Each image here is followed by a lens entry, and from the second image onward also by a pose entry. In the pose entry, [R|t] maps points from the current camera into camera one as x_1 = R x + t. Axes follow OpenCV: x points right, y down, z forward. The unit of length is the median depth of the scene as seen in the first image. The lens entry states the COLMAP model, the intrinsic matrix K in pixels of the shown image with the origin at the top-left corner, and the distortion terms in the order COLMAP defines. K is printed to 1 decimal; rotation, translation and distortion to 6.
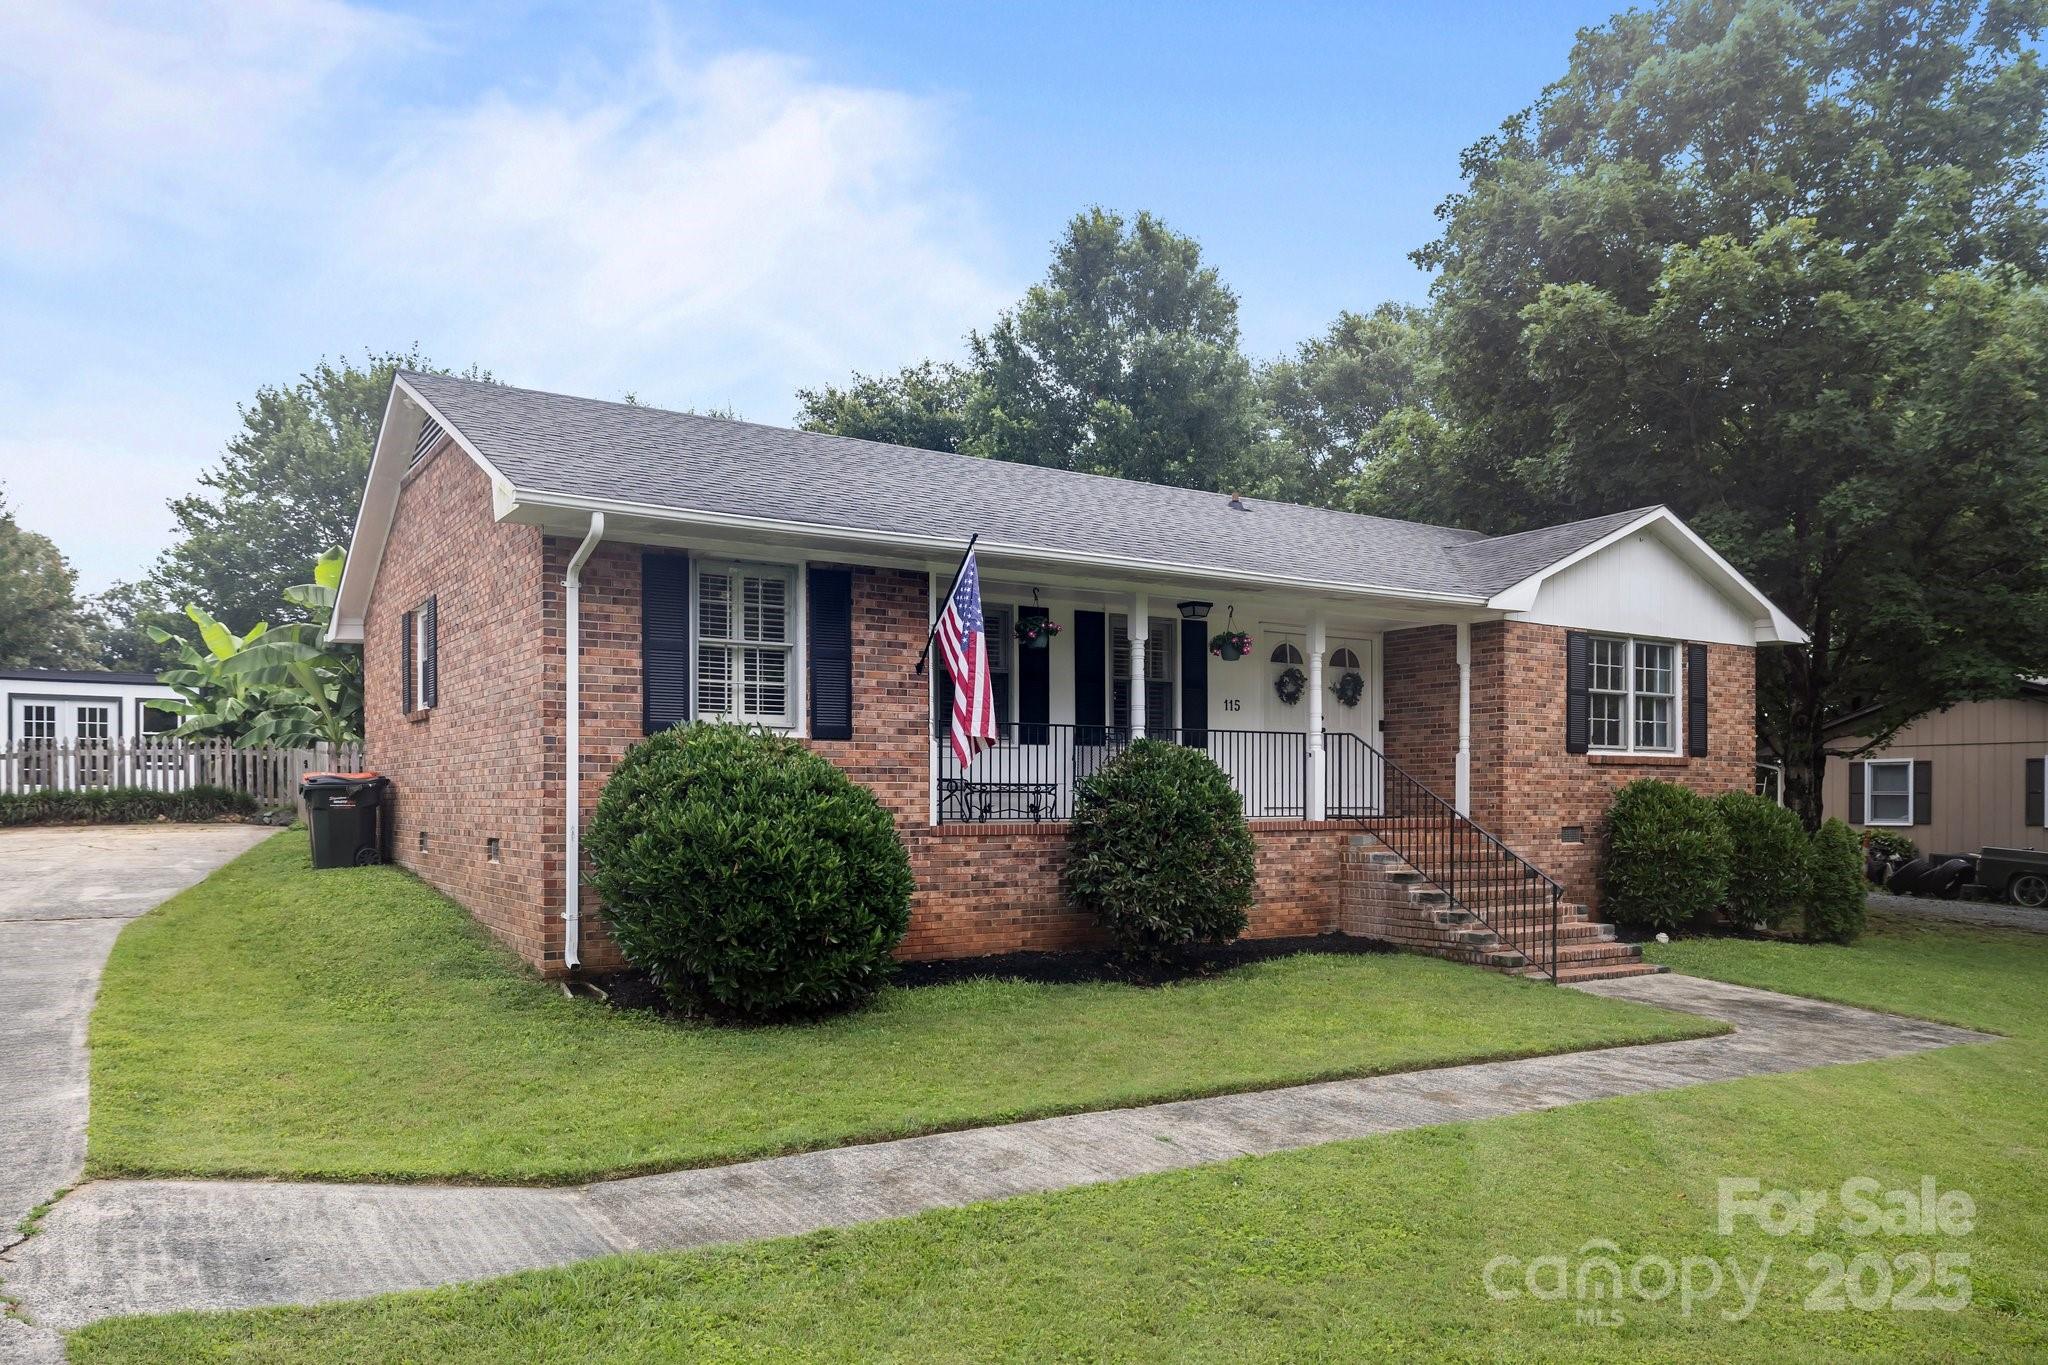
lens RADIAL K [[1355.7, 0, 1023.7], [0, 1355.7, 699.6], [0, 0, 1]] dist [-0.006662, 0.002377]
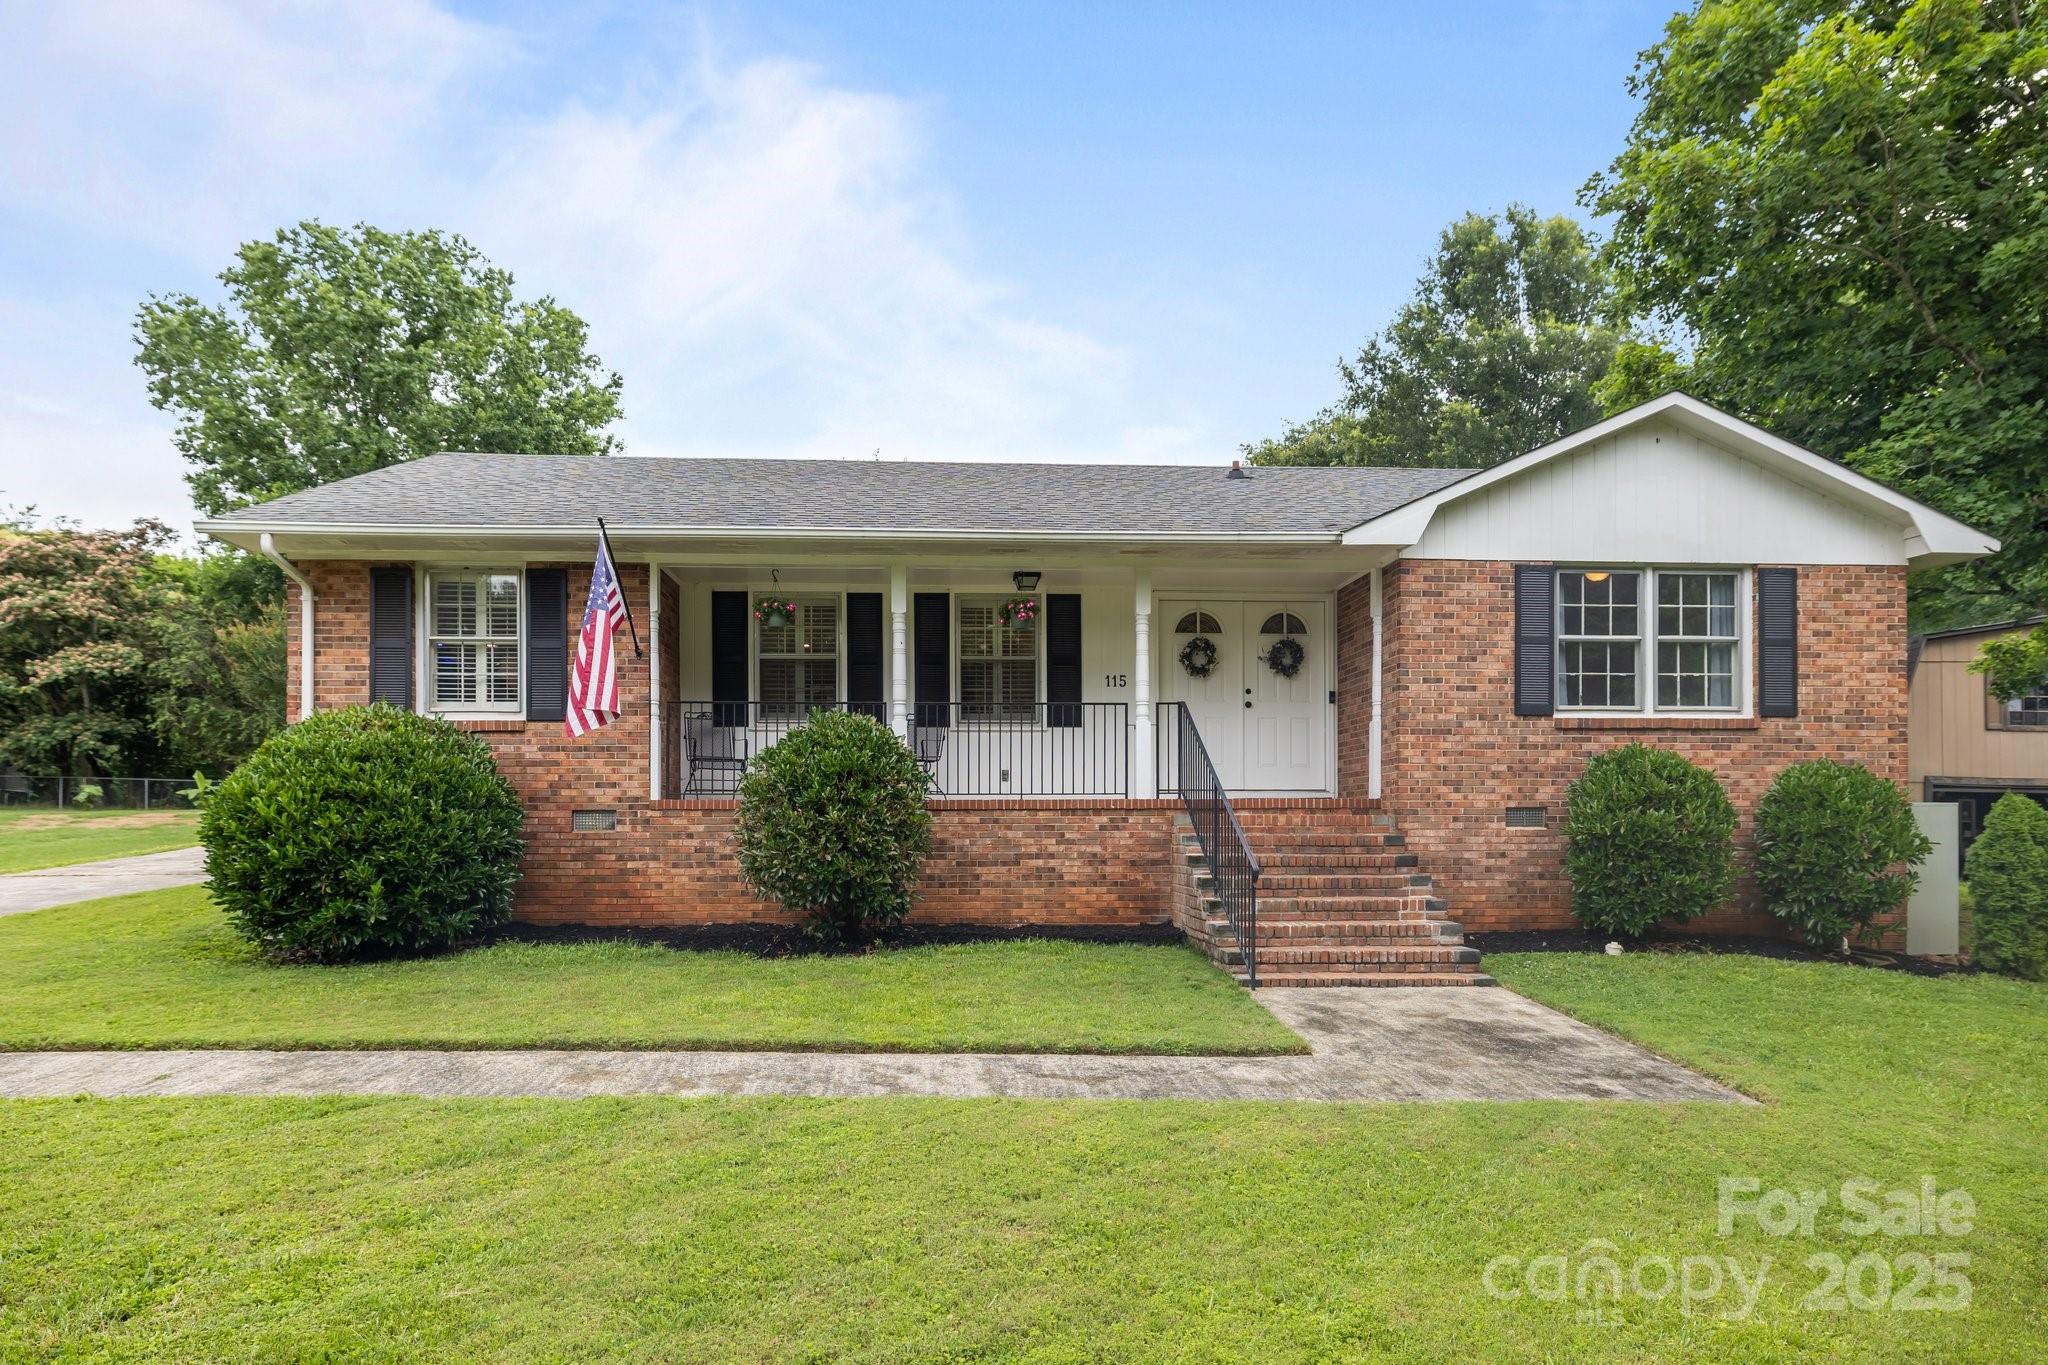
lens RADIAL K [[1185.8, 0, 1004.9], [0, 1185.8, 749.8], [0, 0, 1]] dist [-0.000998, -0.001670]
pose [[0.881492, -0.032171, -0.471101, 0.517014], [0.036936, 0.999317, 0.000869, 0.052858], [0.470752, -0.018167, 0.882079, 0.259331]]
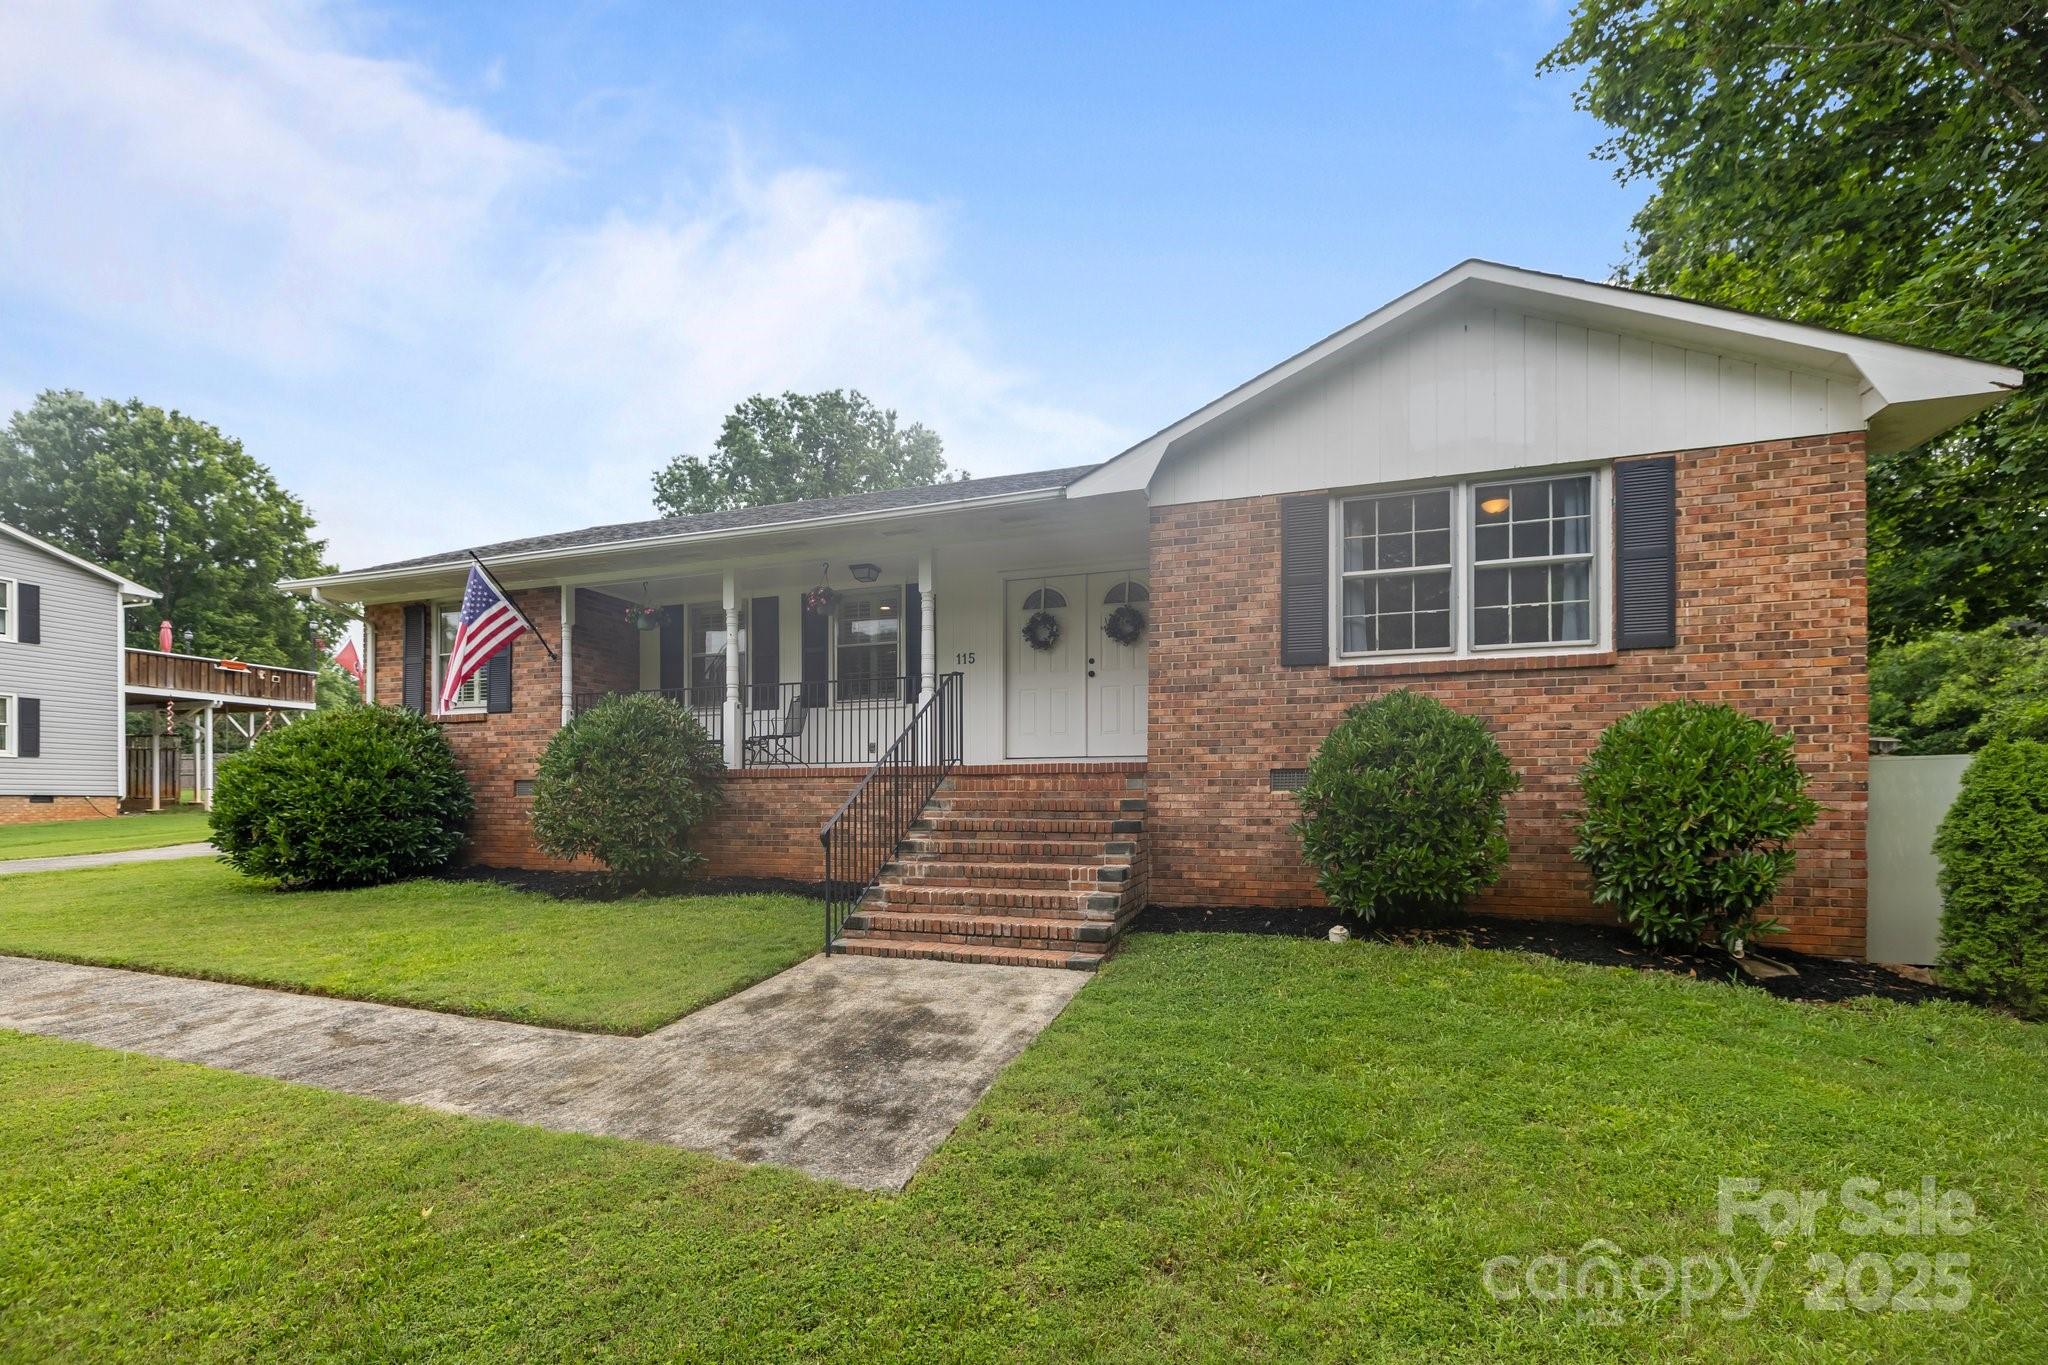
lens RADIAL K [[883.1, 0, 980.6], [0, 883.1, 749.8], [0, 0, 1]] dist [0.000927, -0.001112]
pose [[0.635034, -0.044646, -0.771193, 0.734071], [0.059597, 0.998184, -0.008712, 0.086707], [0.770182, -0.040428, 0.636542, 0.638347]]
